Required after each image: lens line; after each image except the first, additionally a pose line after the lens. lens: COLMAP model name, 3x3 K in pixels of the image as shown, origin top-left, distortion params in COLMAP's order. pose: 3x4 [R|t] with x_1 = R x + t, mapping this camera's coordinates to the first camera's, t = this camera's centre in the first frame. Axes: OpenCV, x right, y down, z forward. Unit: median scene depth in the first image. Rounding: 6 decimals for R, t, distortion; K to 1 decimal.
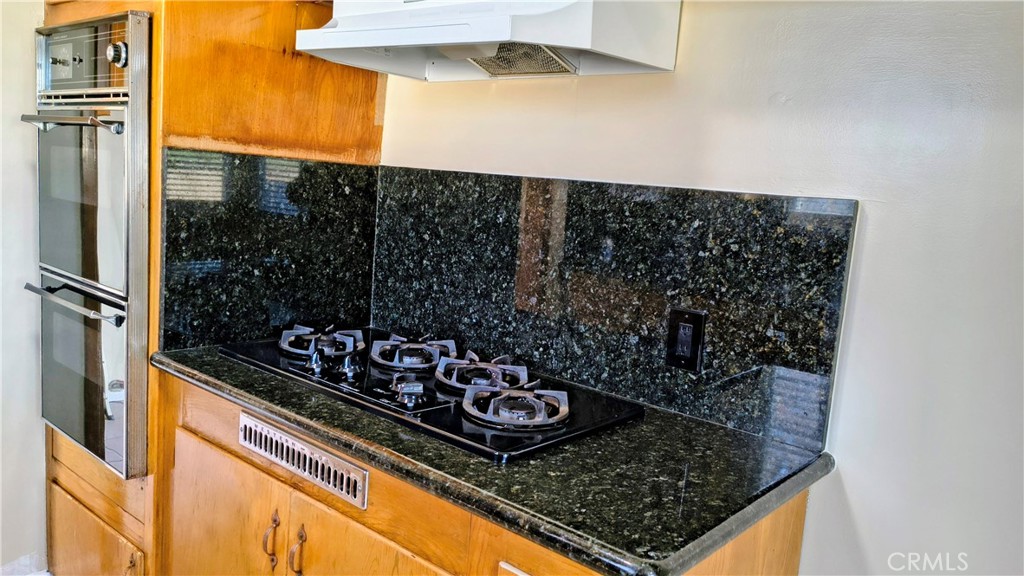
lens RADIAL K [[763.0, 0, 512.0], [0, 763.0, 288.0], [0, 0, 1]] dist [0.023373, -0.002852]
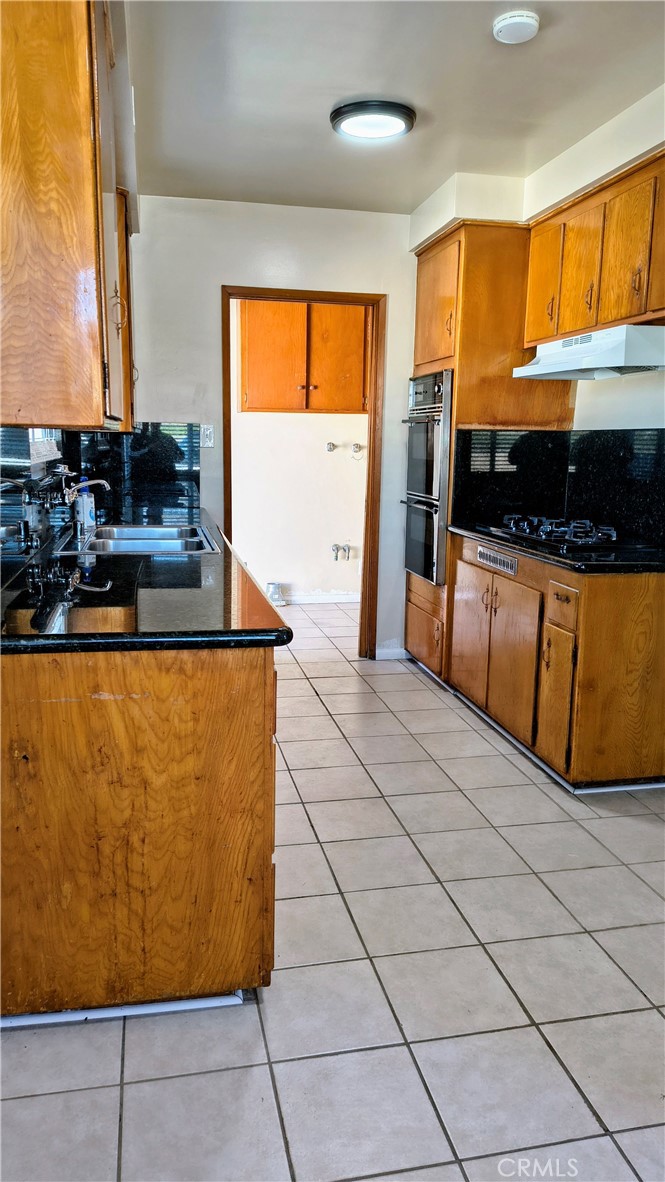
lens RADIAL K [[815.4, 0, 332.5], [0, 815.4, 591.0], [0, 0, 1]] dist [0.006250, -0.033186]
pose [[0.793761, 0.042333, -0.606755, 0.606392], [-0.028456, 0.999067, 0.032478, 0.182283], [0.607564, -0.008514, 0.794225, -0.924484]]
